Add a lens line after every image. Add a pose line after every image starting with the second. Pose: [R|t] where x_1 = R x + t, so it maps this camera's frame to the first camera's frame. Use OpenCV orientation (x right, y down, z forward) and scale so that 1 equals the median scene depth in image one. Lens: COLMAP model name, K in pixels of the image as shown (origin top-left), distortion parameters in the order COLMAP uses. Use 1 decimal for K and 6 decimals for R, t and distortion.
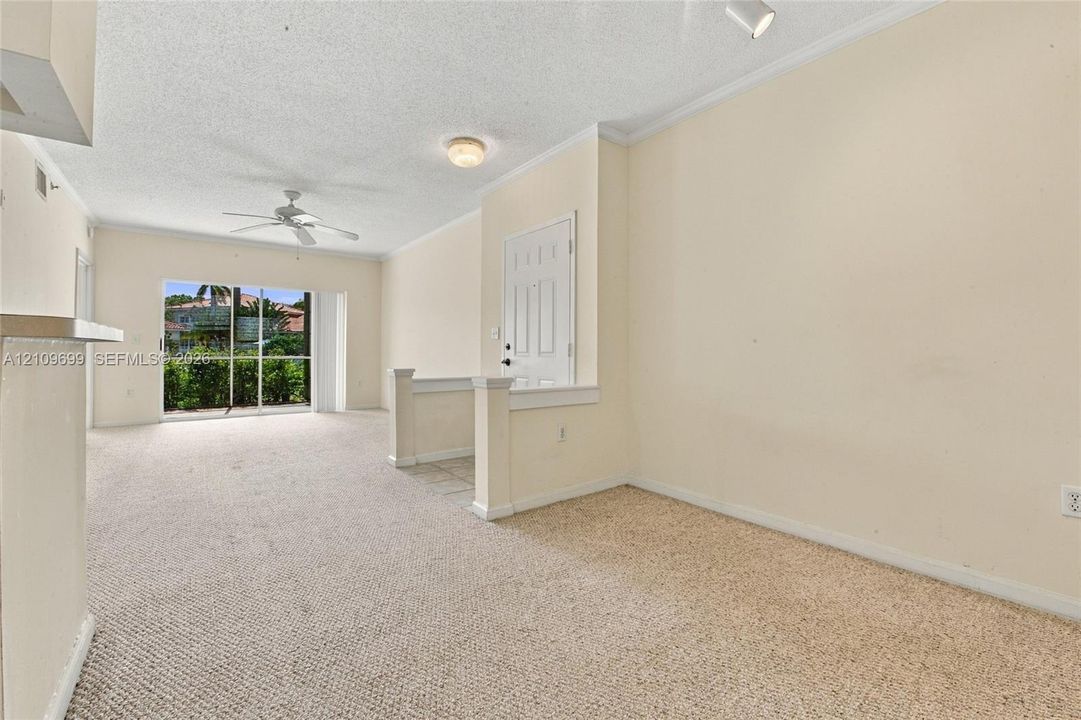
lens RADIAL K [[424.1, 0, 540.5], [0, 424.1, 360.0], [0, 0, 1]] dist [-0.019951, -0.002867]
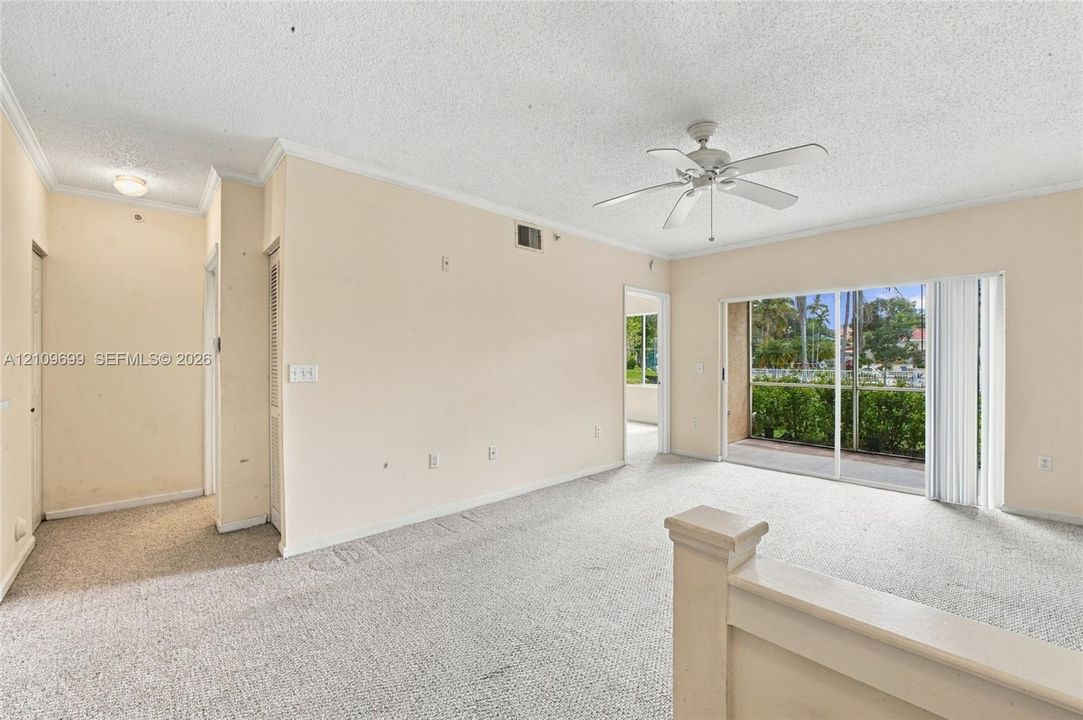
lens RADIAL K [[424.9, 0, 541.5], [0, 424.9, 360.0], [0, 0, 1]] dist [-0.019951, -0.002867]
pose [[0.056111, -0.012769, -0.998343, -0.018352], [-0.019177, 0.999720, -0.013864, -0.038669], [0.998240, 0.019923, 0.055850, 0.444517]]
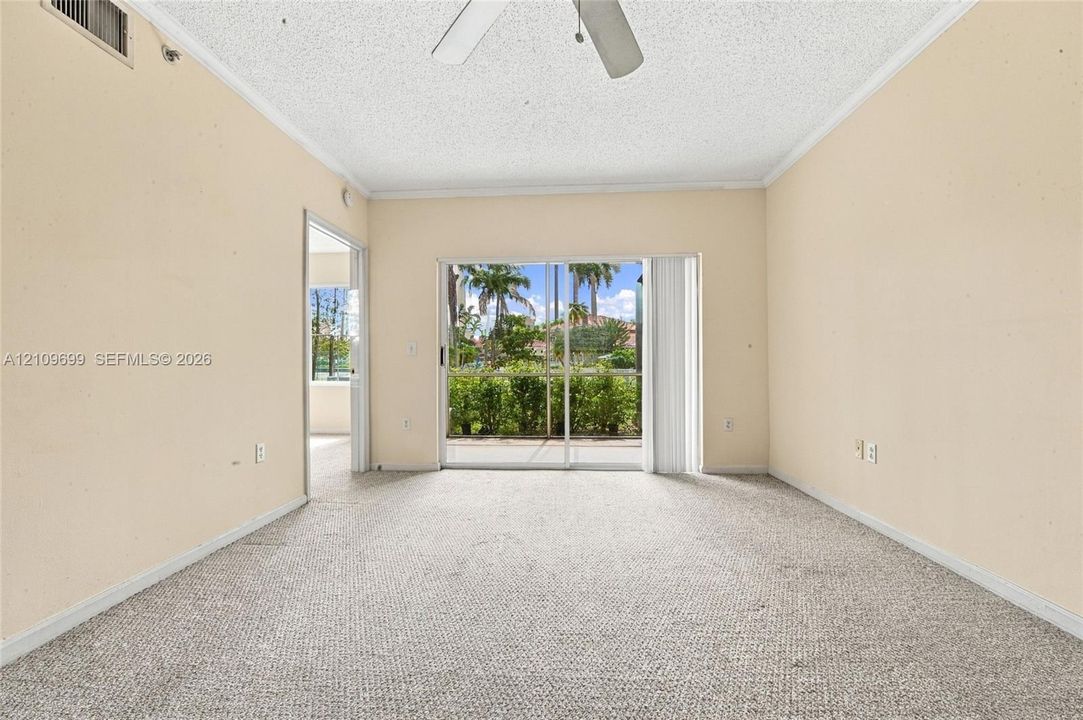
lens RADIAL K [[435.0, 0, 534.8], [0, 435.0, 363.2], [0, 0, 1]] dist [-0.019516, -0.000255]
pose [[0.732827, -0.020776, -0.680098, -0.245998], [0.001901, 0.999592, -0.028489, -0.004160], [0.680413, 0.019585, 0.732567, 0.458212]]
